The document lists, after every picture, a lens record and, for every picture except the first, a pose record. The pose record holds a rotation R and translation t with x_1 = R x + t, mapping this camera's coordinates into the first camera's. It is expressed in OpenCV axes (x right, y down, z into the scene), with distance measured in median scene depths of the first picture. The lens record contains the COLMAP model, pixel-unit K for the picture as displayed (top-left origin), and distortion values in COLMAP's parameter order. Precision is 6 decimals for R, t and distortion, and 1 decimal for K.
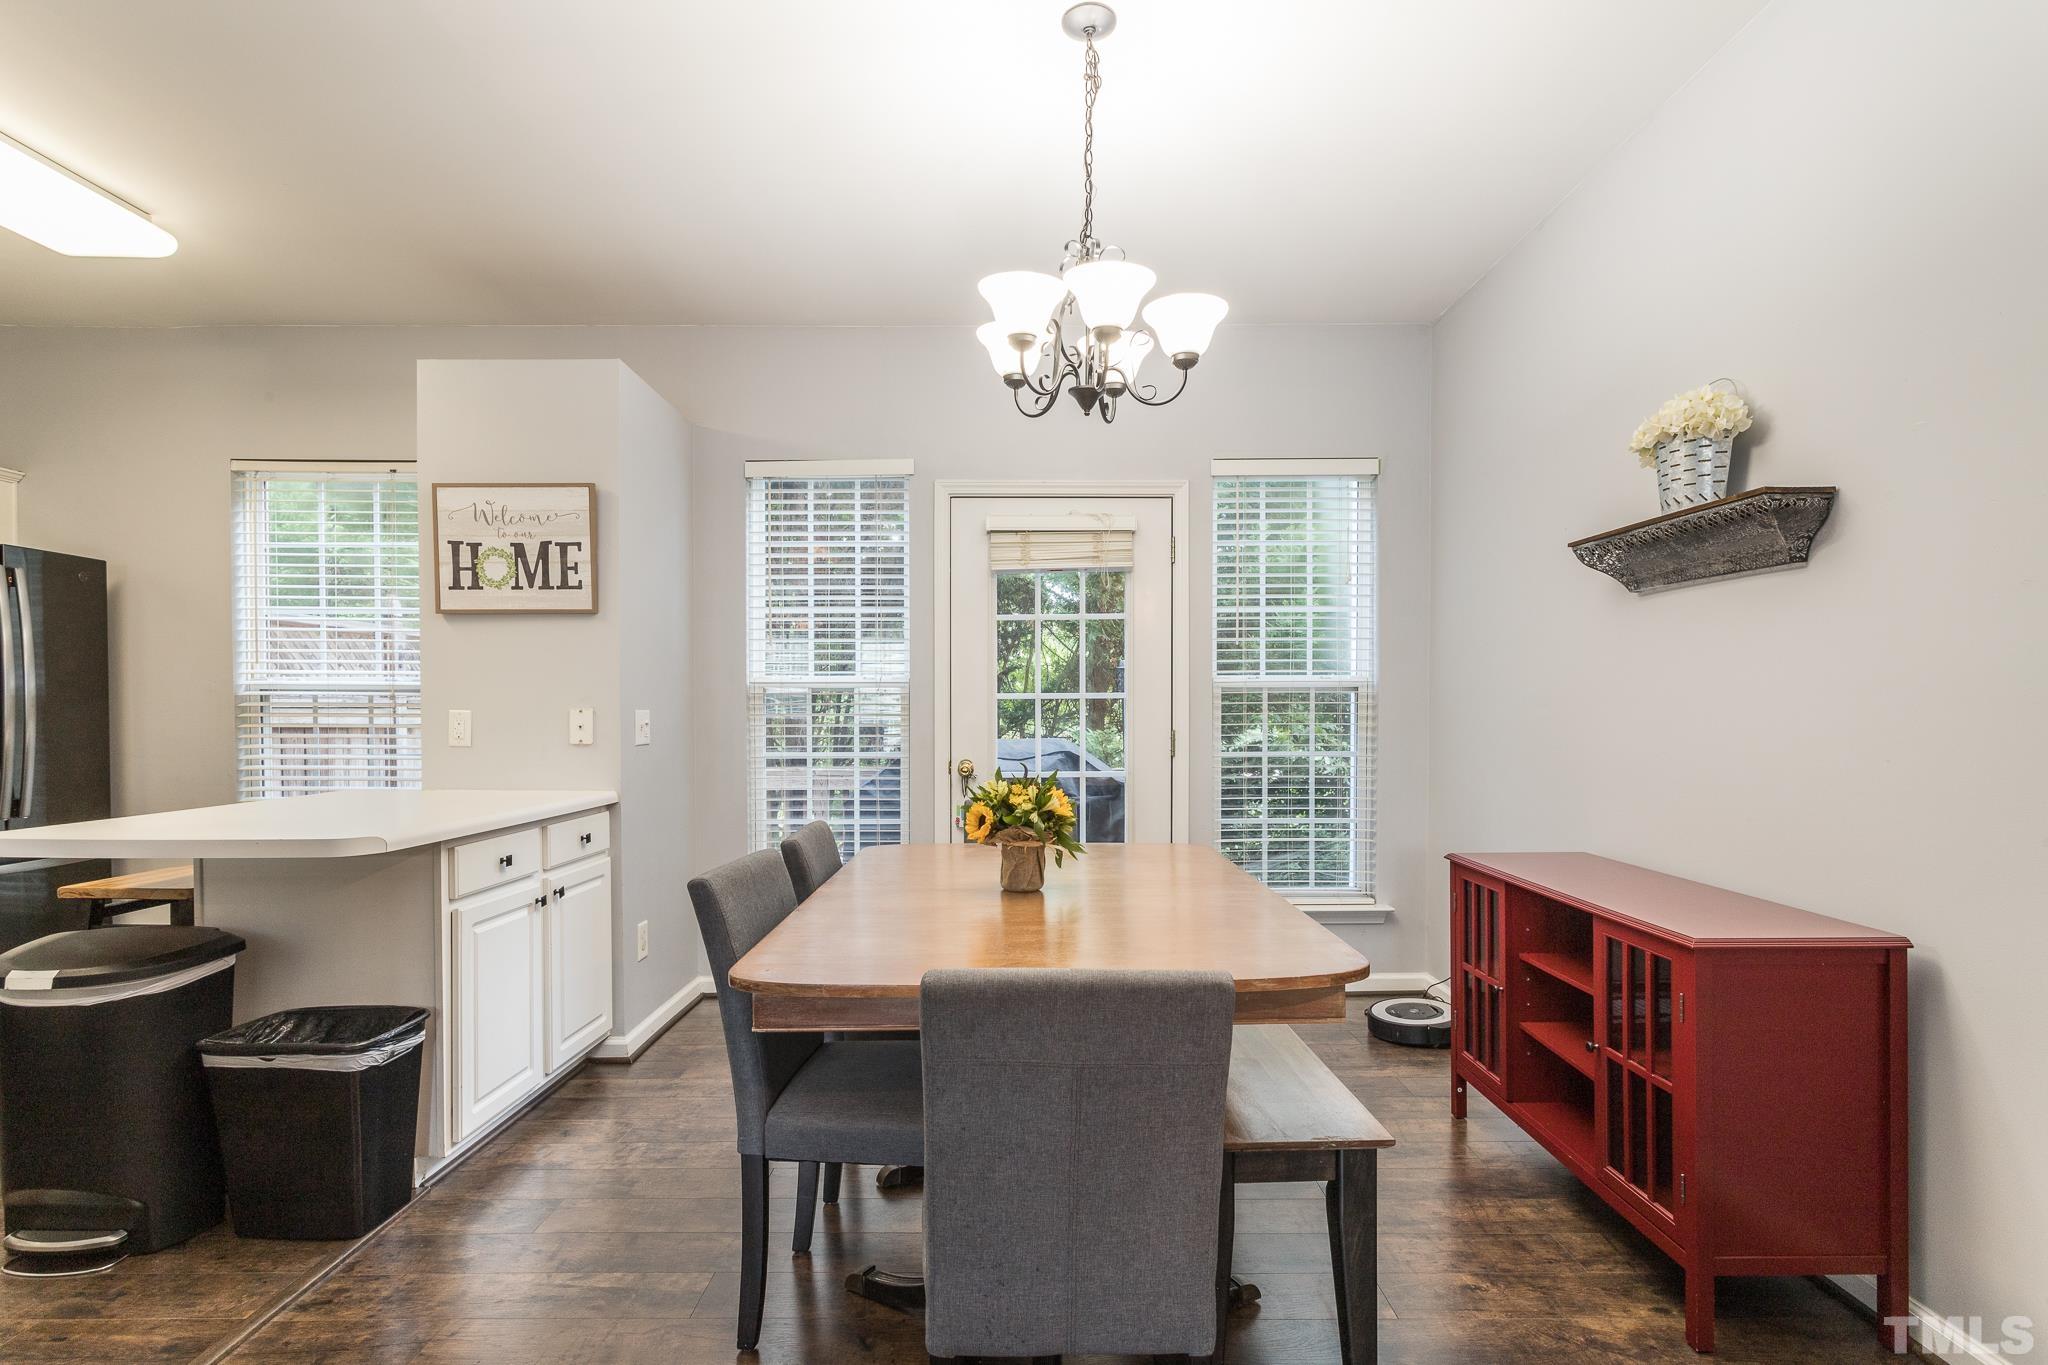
lens RADIAL K [[984.8, 0, 1019.6], [0, 984.8, 723.5], [0, 0, 1]] dist [-0.004069, 0.004263]
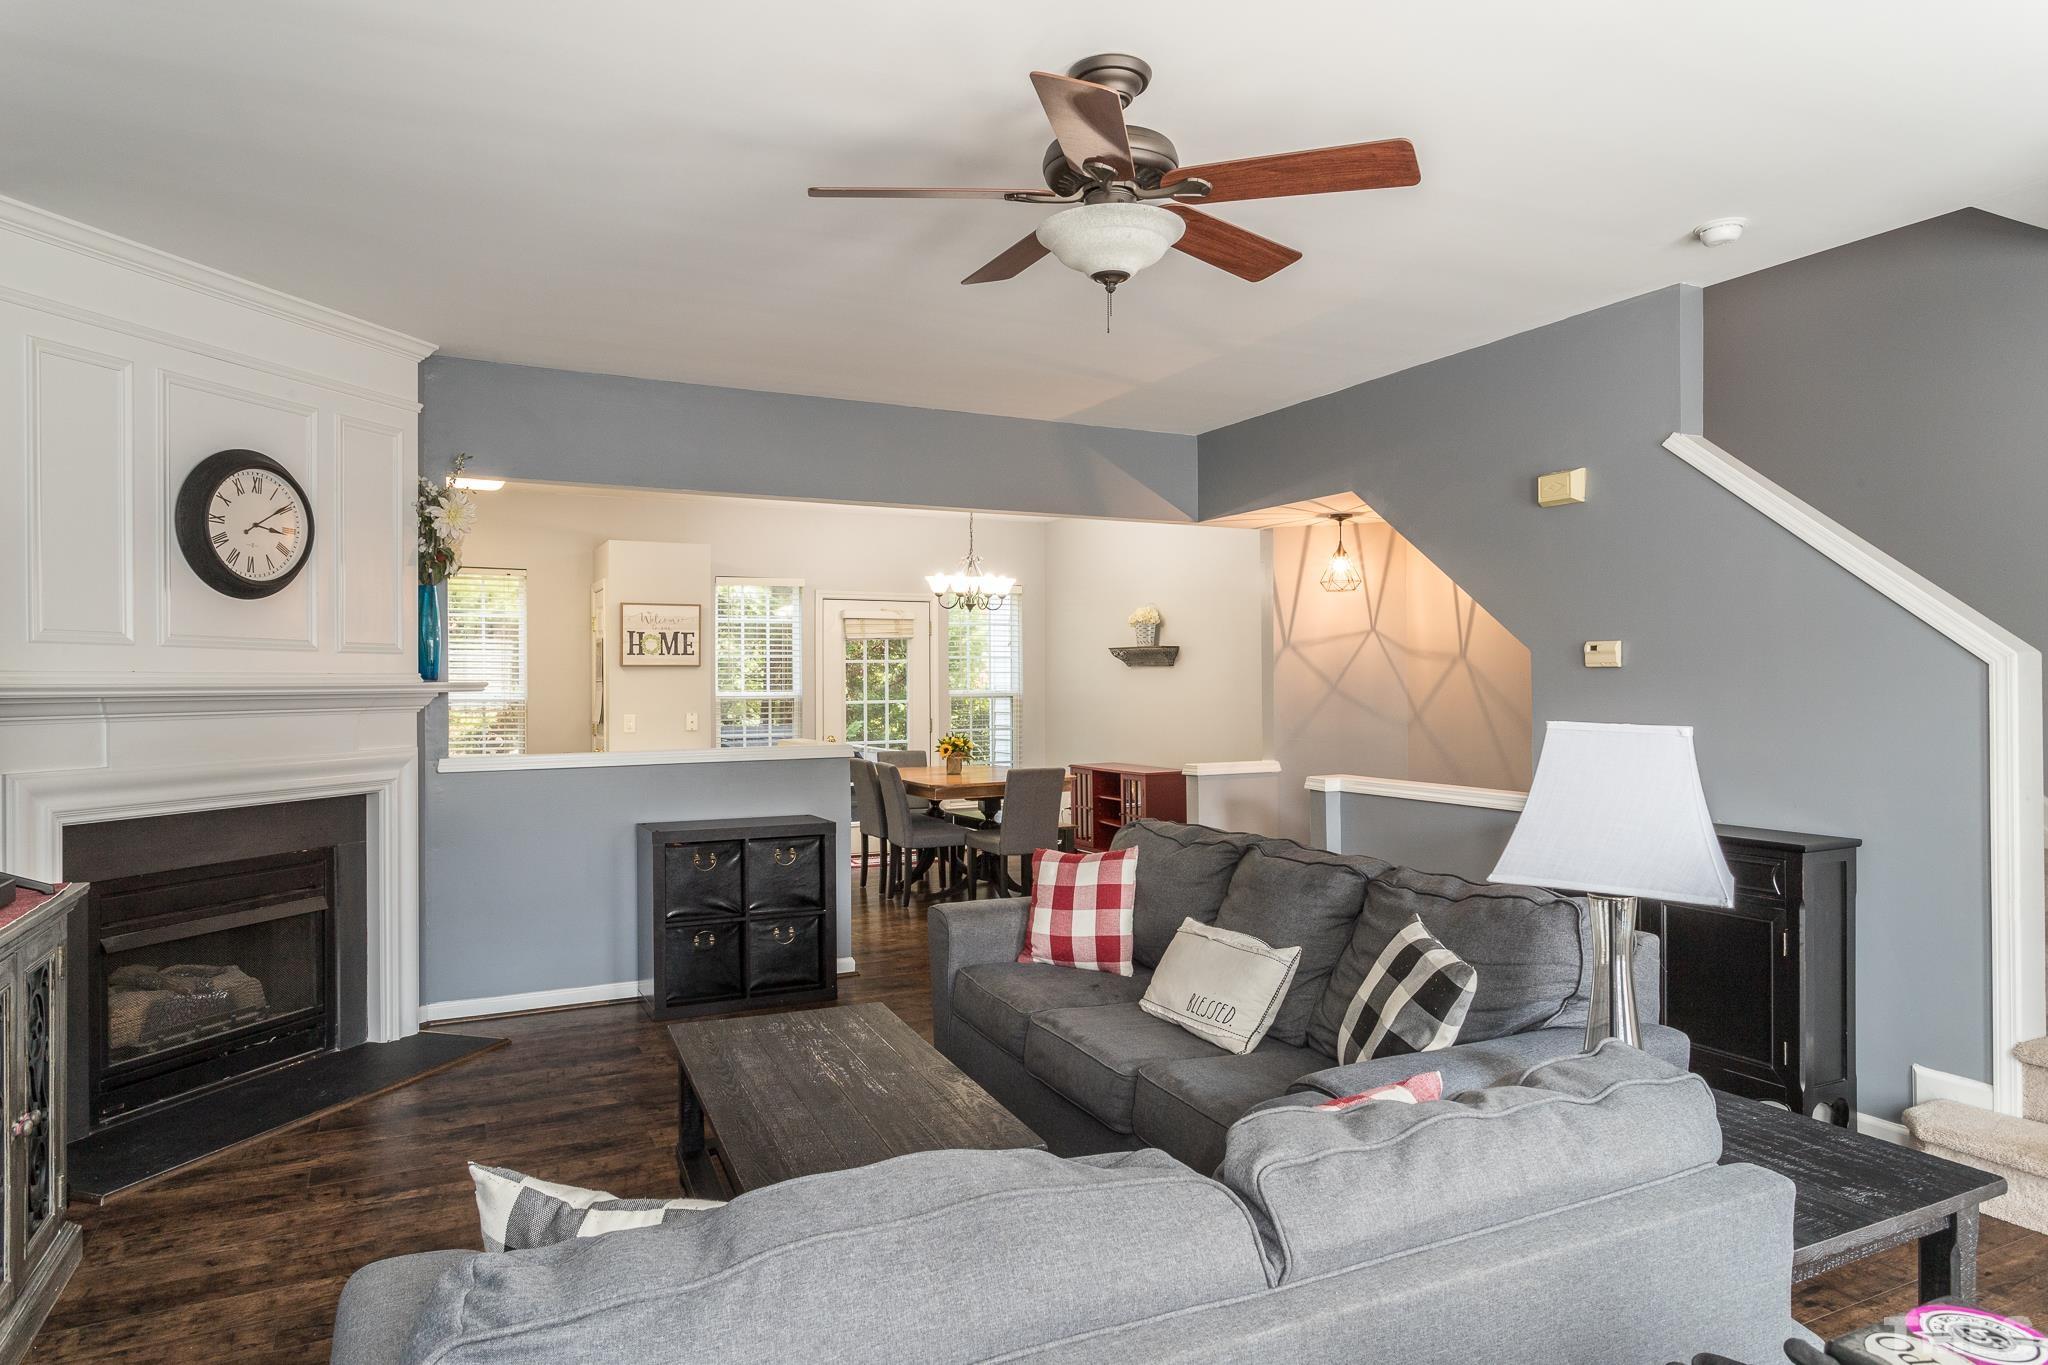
lens RADIAL K [[1264.0, 0, 1015.1], [0, 1264.0, 686.9], [0, 0, 1]] dist [0.031612, -0.004542]
pose [[0.887959, -0.004423, 0.459901, -1.066781], [0.012527, 0.999815, -0.014570, -0.023524], [-0.459752, 0.018699, 0.887851, -1.654452]]
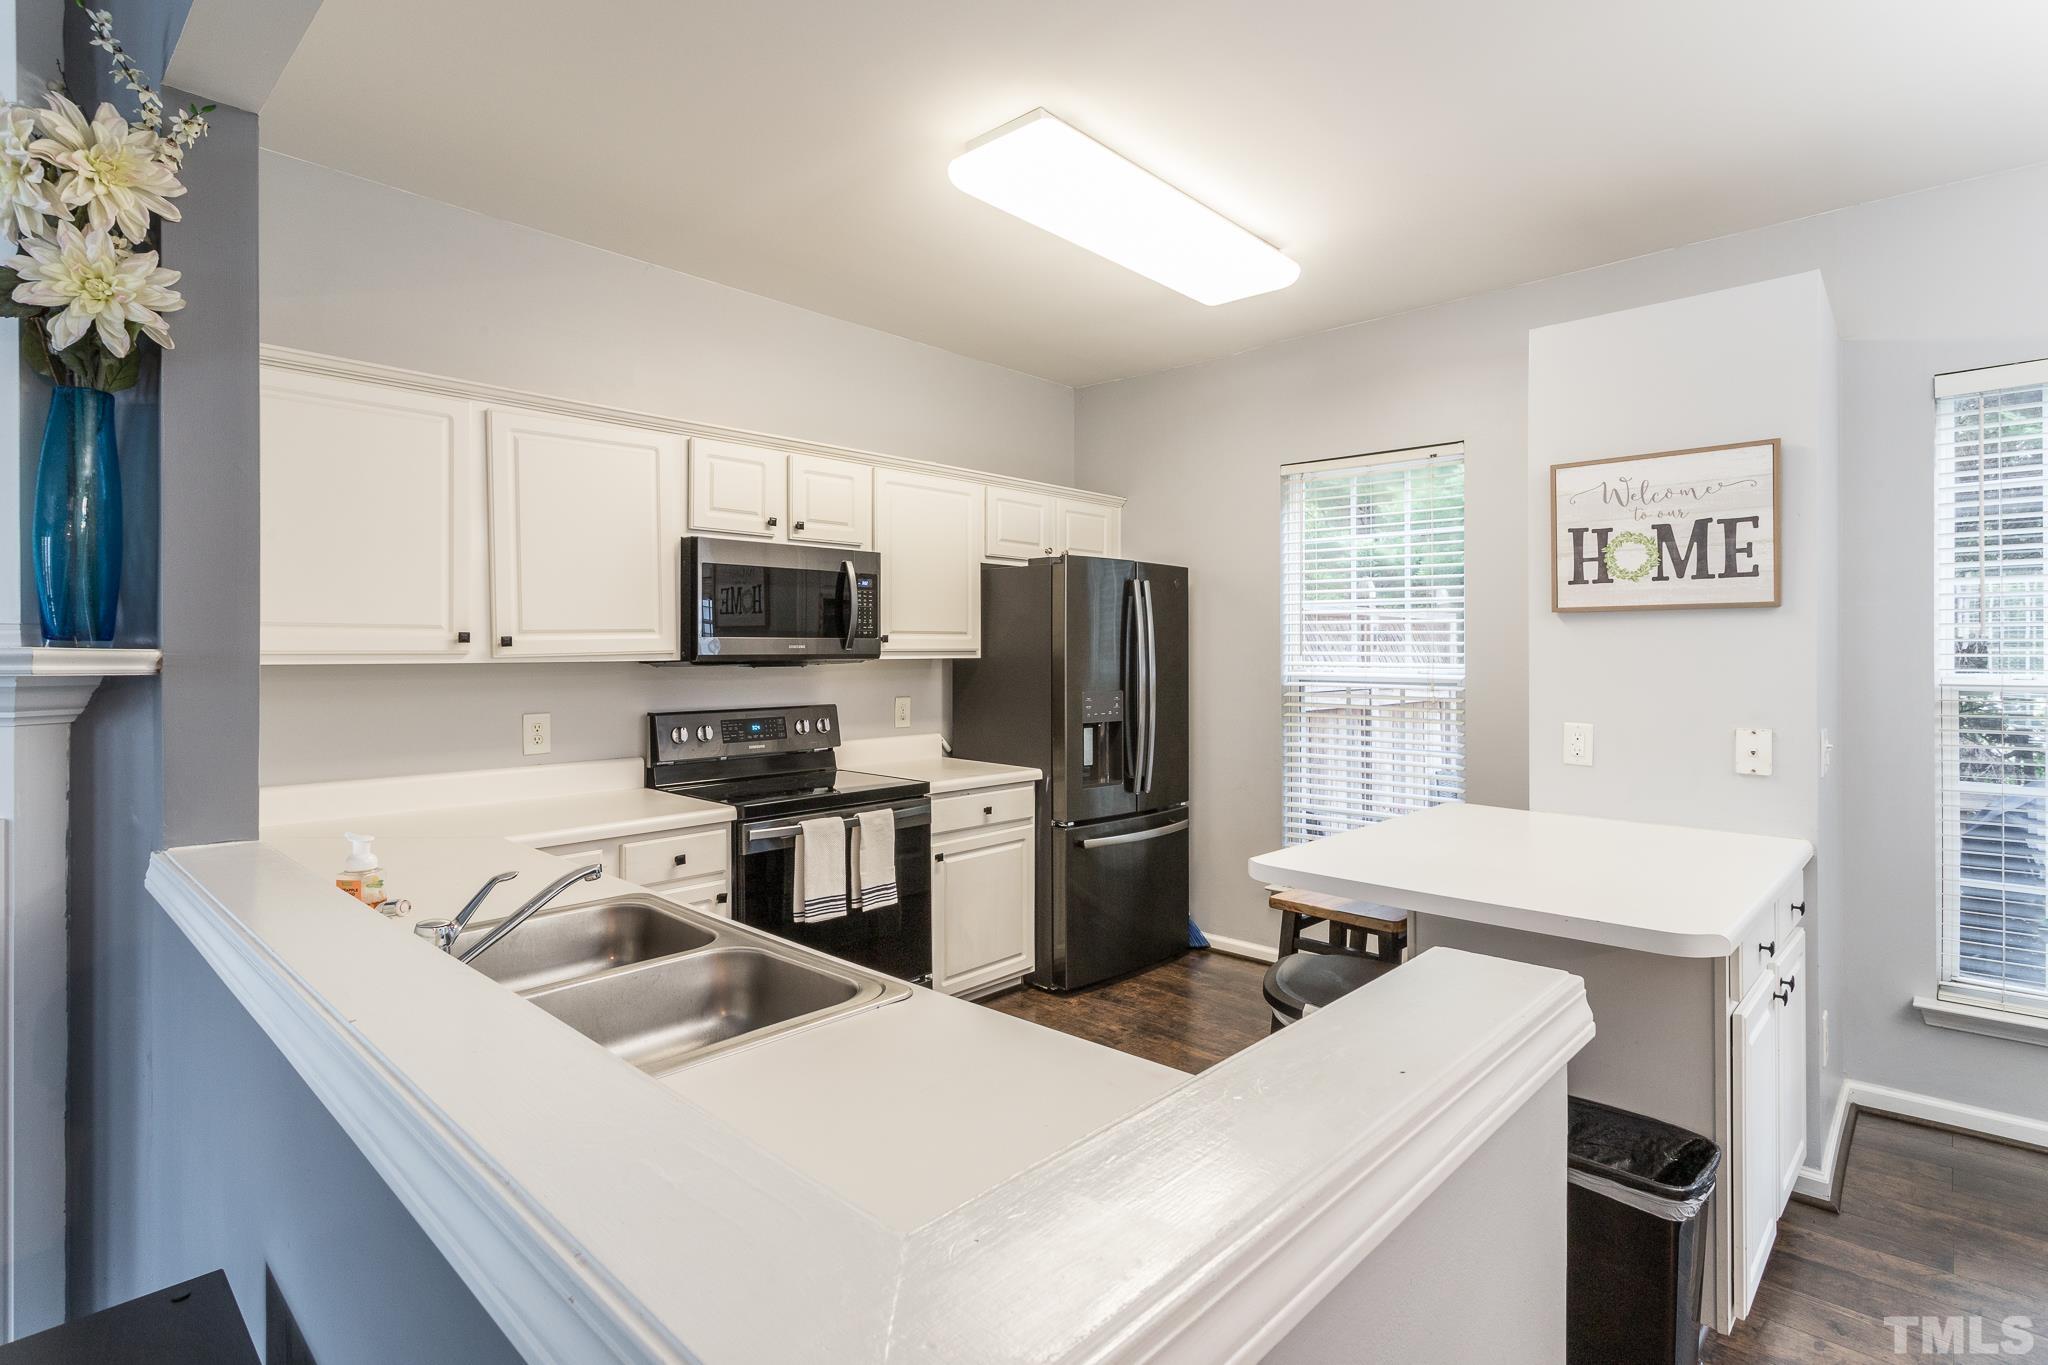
lens RADIAL K [[984.8, 0, 1031.4], [0, 984.8, 651.1], [0, 0, 1]] dist [-0.004069, 0.004263]
pose [[0.739949, 0.000523, -0.672662, -0.346507], [-0.013287, 0.999816, -0.013838, -0.058790], [0.672531, 0.019177, 0.739820, 0.036861]]
